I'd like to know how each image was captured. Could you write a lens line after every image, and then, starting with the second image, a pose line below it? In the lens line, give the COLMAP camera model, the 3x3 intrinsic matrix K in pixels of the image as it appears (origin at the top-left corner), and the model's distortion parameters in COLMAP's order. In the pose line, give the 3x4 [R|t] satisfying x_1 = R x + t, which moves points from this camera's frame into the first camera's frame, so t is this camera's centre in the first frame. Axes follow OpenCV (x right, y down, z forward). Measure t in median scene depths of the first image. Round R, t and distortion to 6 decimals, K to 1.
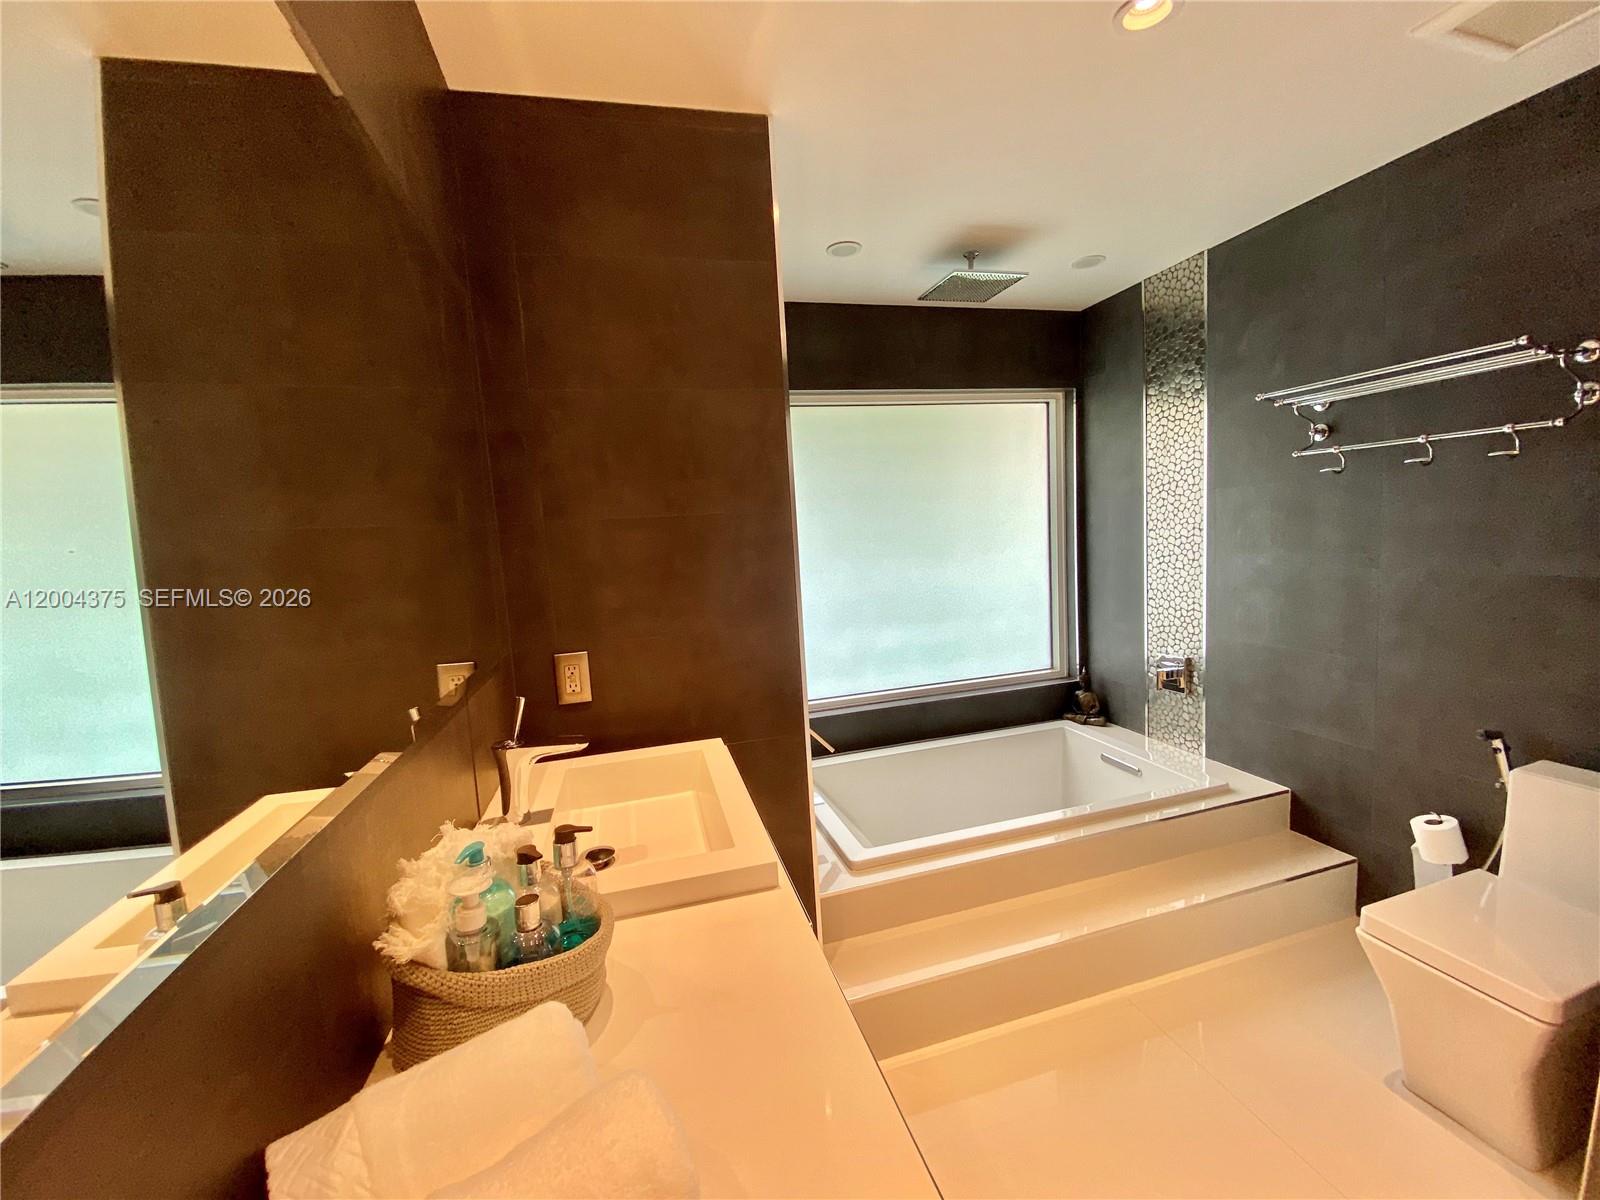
lens RADIAL K [[646.3, 0, 792.9], [0, 646.3, 597.8], [0, 0, 1]] dist [0.016403, -0.019026]
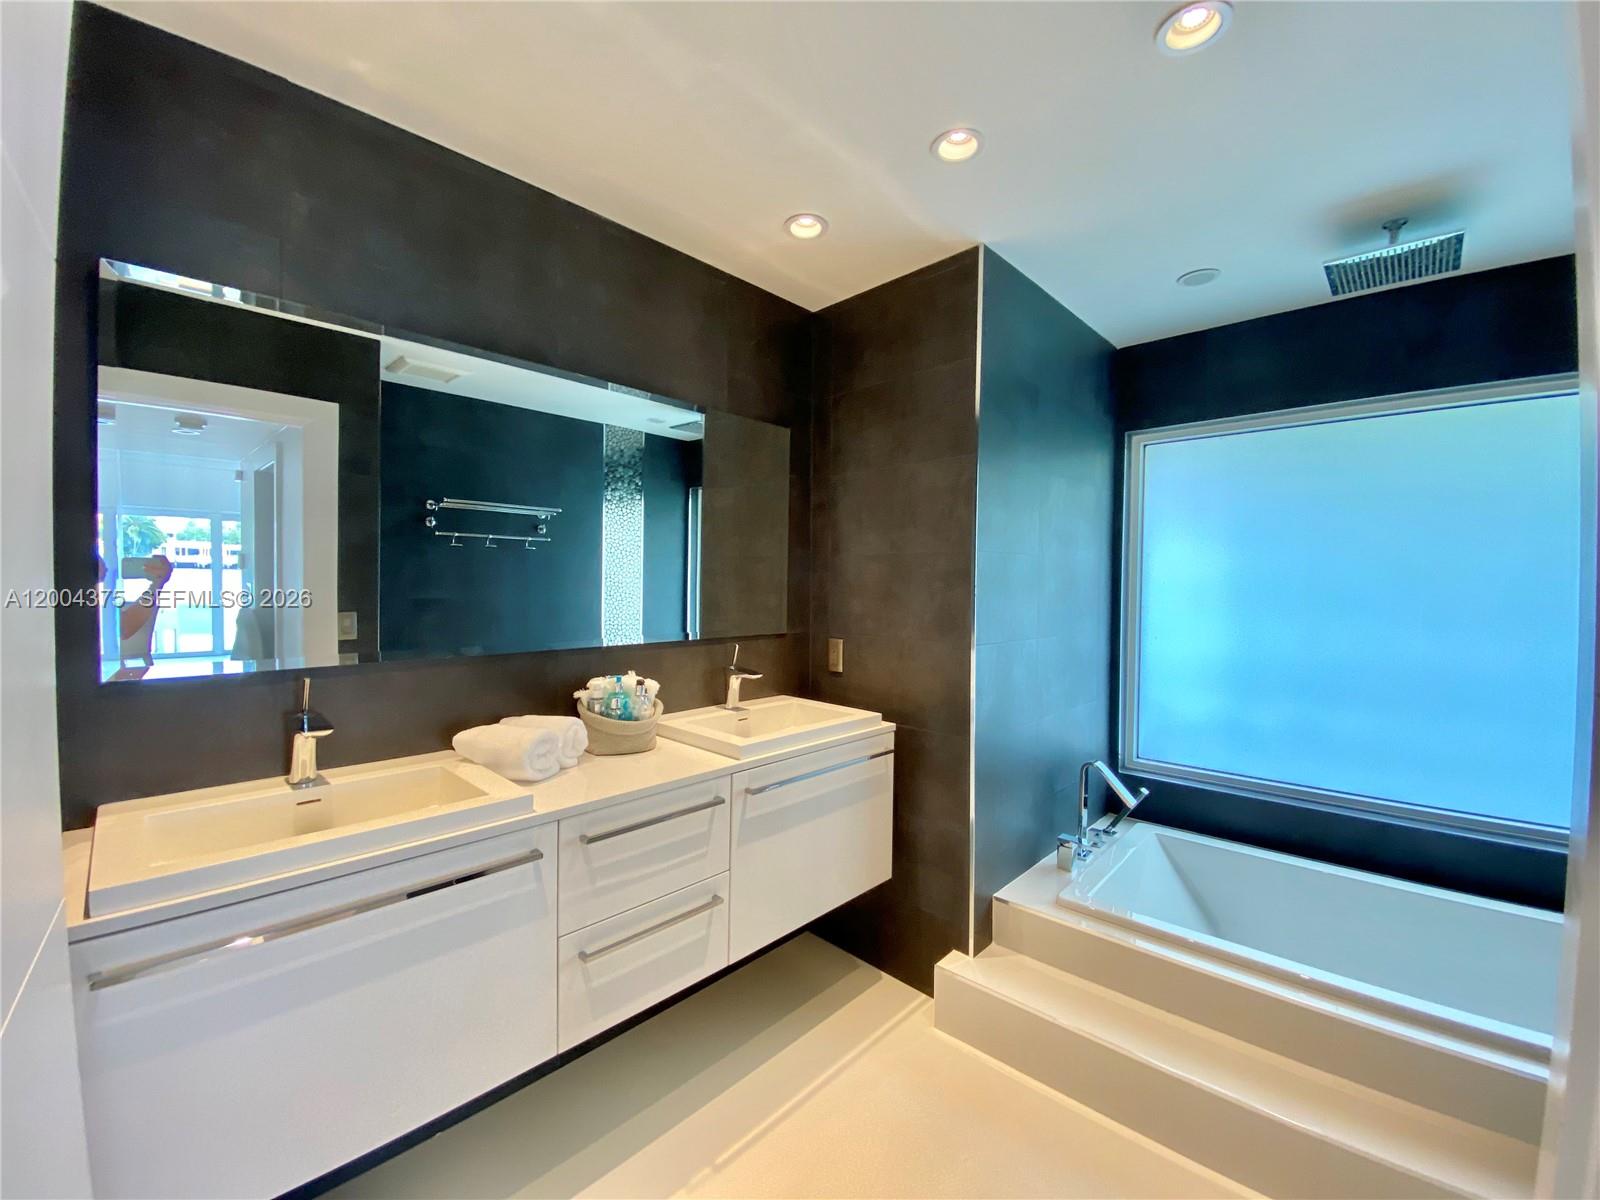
lens RADIAL K [[646.3, 0, 792.9], [0, 646.3, 597.8], [0, 0, 1]] dist [0.016403, -0.019026]
pose [[0.501782, 0.088126, -0.860493, 0.923795], [-0.133700, 0.990743, 0.023500, -0.036680], [0.854599, 0.103256, 0.508920, 0.107298]]
